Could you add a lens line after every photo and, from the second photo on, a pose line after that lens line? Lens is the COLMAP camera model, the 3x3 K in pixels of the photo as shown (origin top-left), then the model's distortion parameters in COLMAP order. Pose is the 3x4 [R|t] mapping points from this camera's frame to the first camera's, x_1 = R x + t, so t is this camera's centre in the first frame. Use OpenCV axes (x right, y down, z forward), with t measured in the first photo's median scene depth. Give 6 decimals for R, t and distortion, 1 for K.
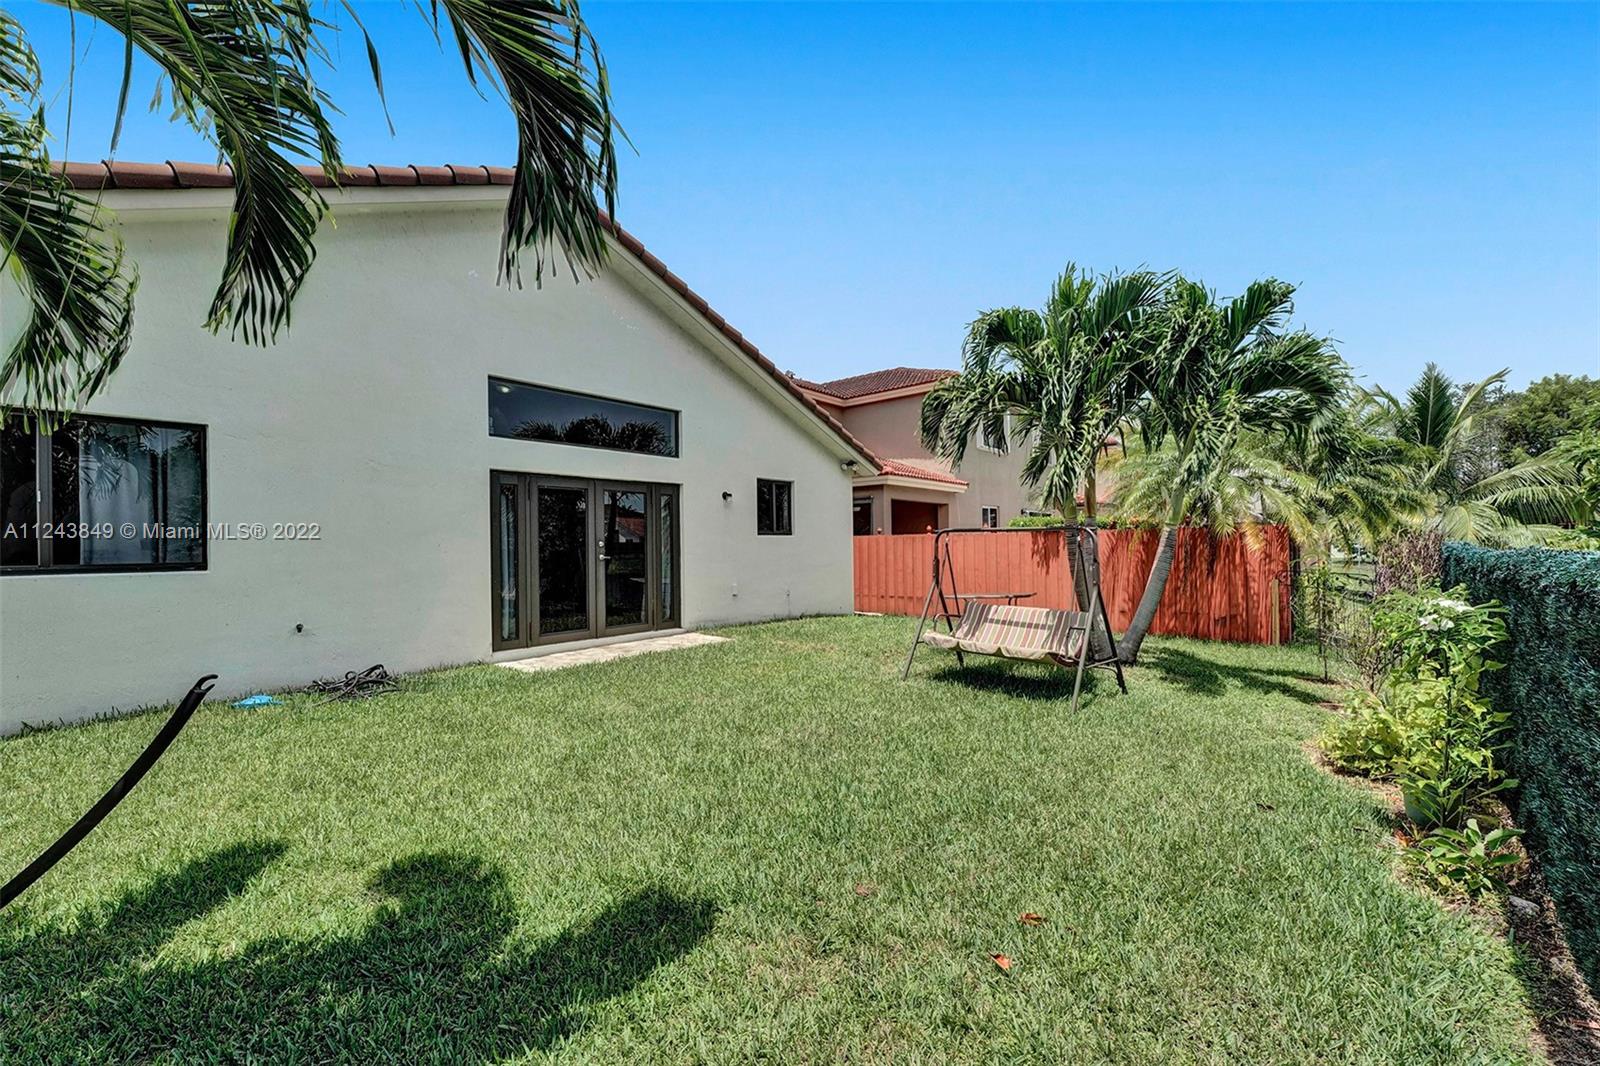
lens RADIAL K [[653.0, 0, 804.1], [0, 653.0, 532.6], [0, 0, 1]] dist [-0.004073, 0.000035]
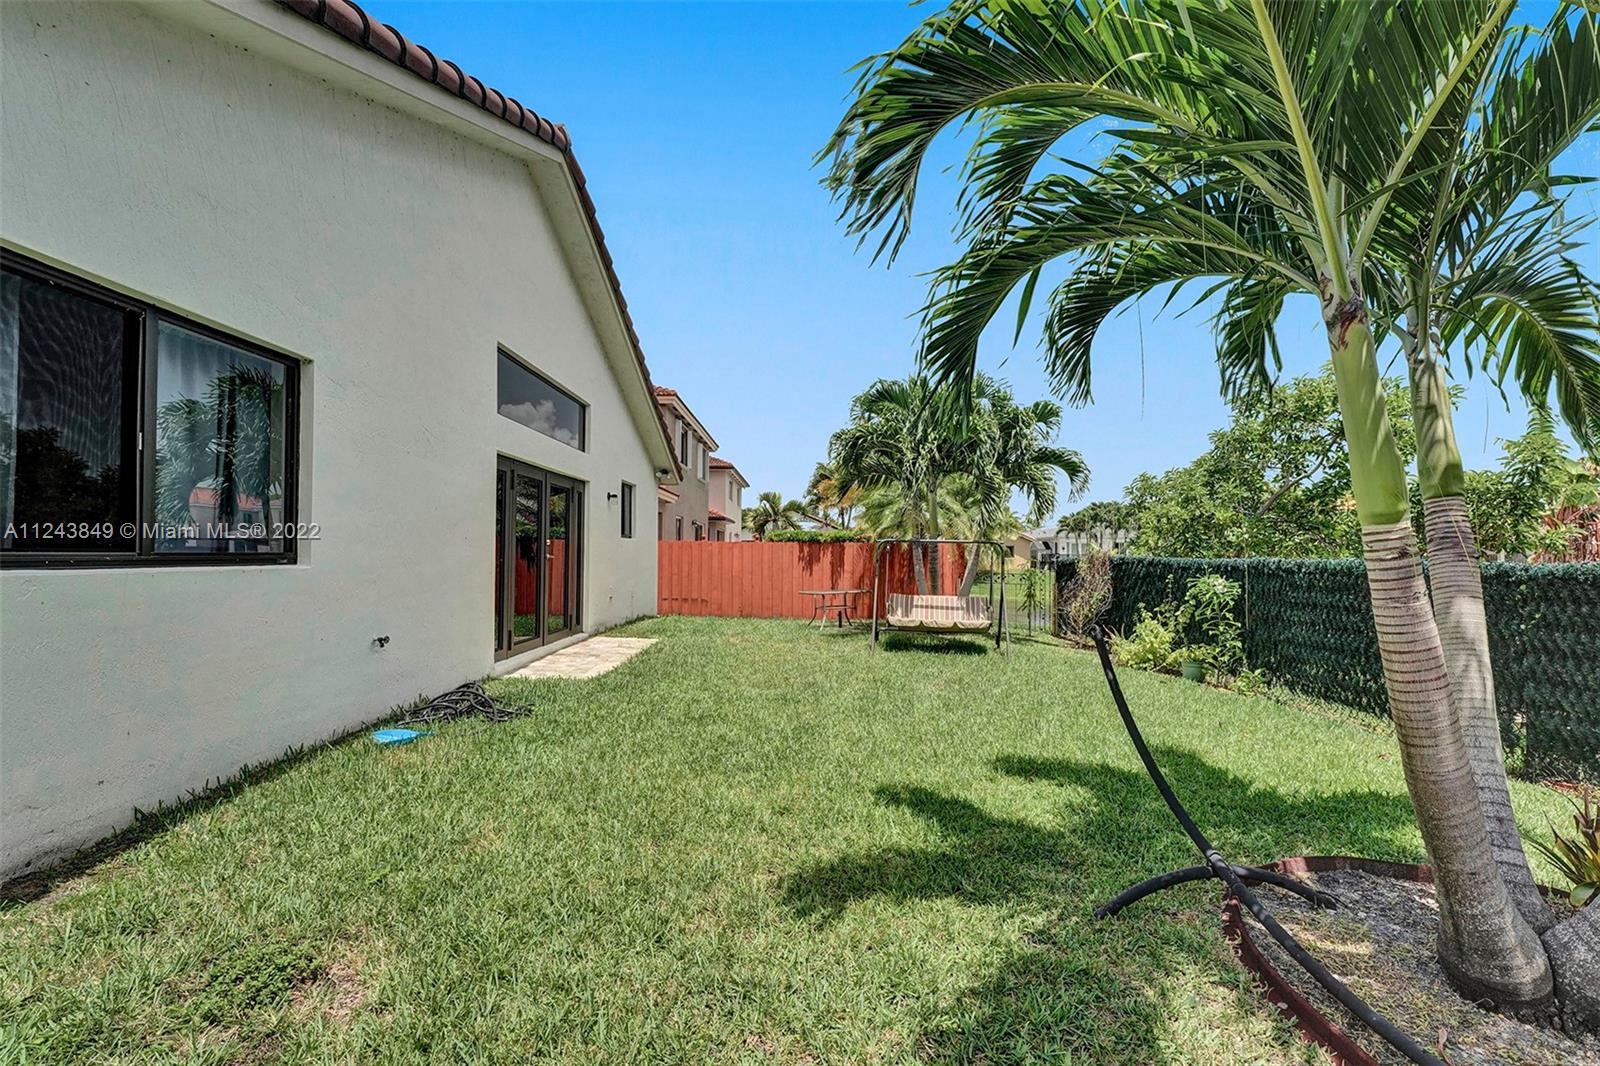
lens RADIAL K [[653.0, 0, 820.0], [0, 653.0, 519.4], [0, 0, 1]] dist [-0.004073, 0.000035]
pose [[0.757572, 0.053017, 0.650595, -0.514624], [-0.031419, 0.998503, -0.044782, 0.012507], [-0.651995, 0.013485, 0.758103, 0.050674]]
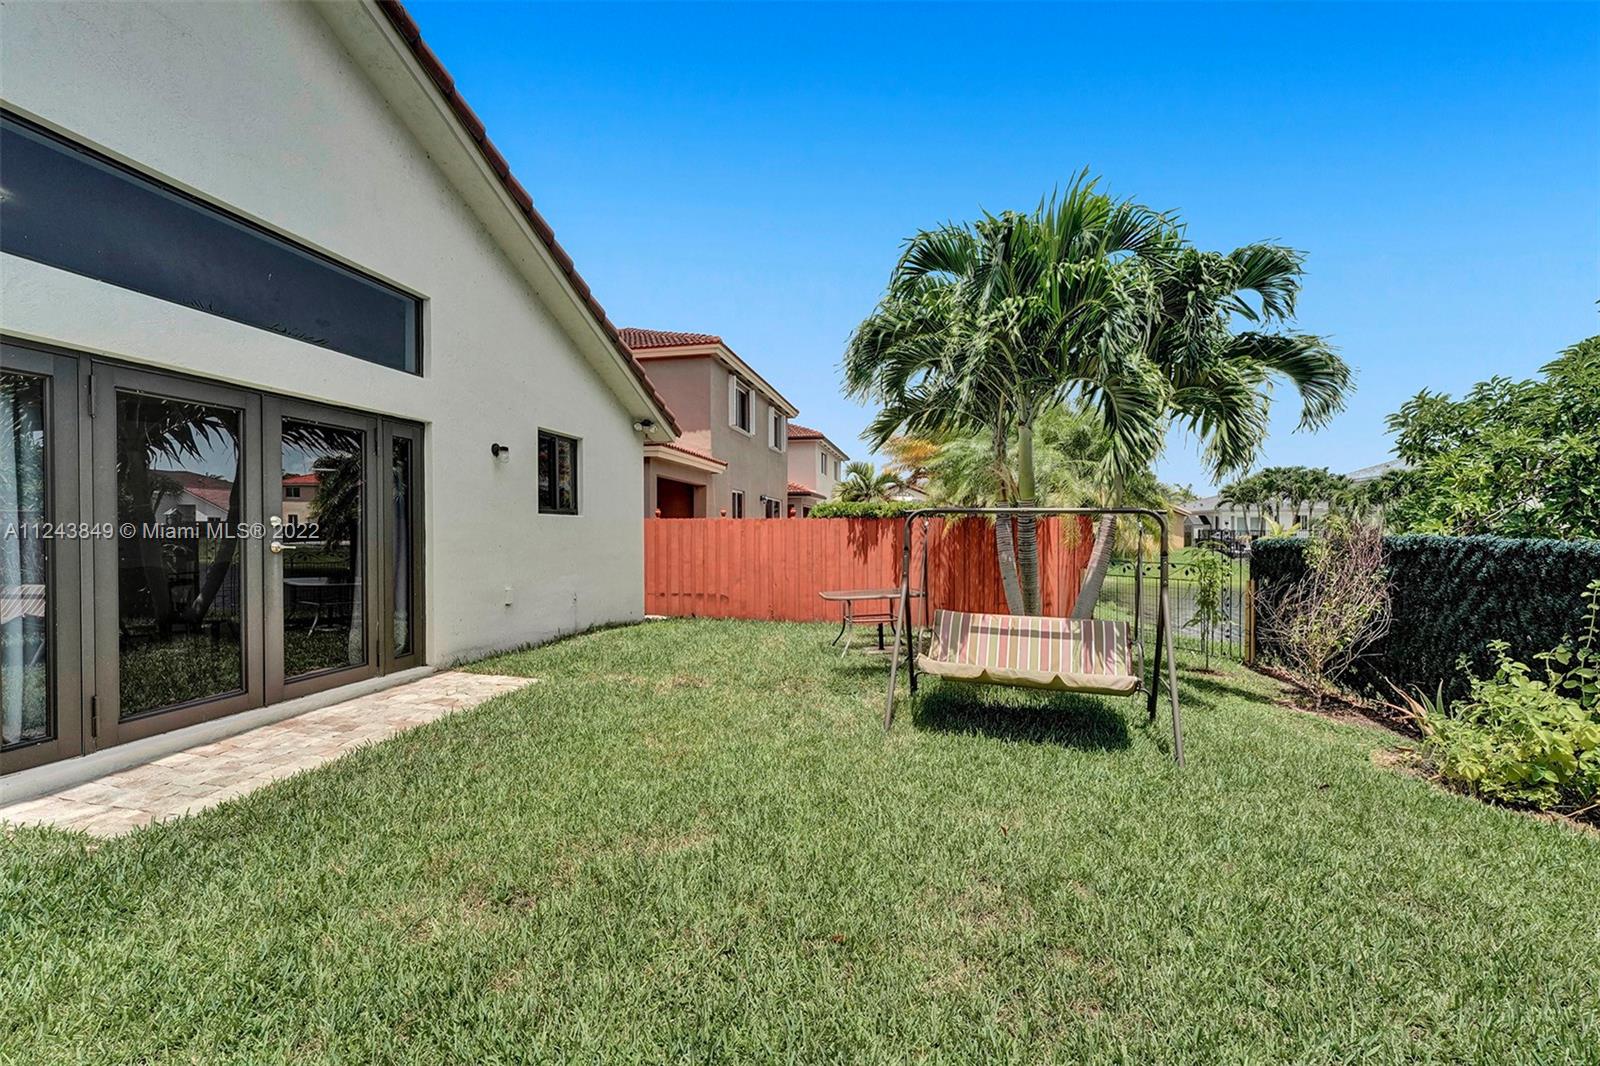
lens RADIAL K [[653.0, 0, 799.7], [0, 653.0, 531.9], [0, 0, 1]] dist [-0.004073, 0.000035]
pose [[0.880312, 0.012102, 0.474242, -0.160289], [-0.020618, 0.999706, 0.012761, 0.009417], [-0.473948, -0.021011, 0.880302, 0.299116]]
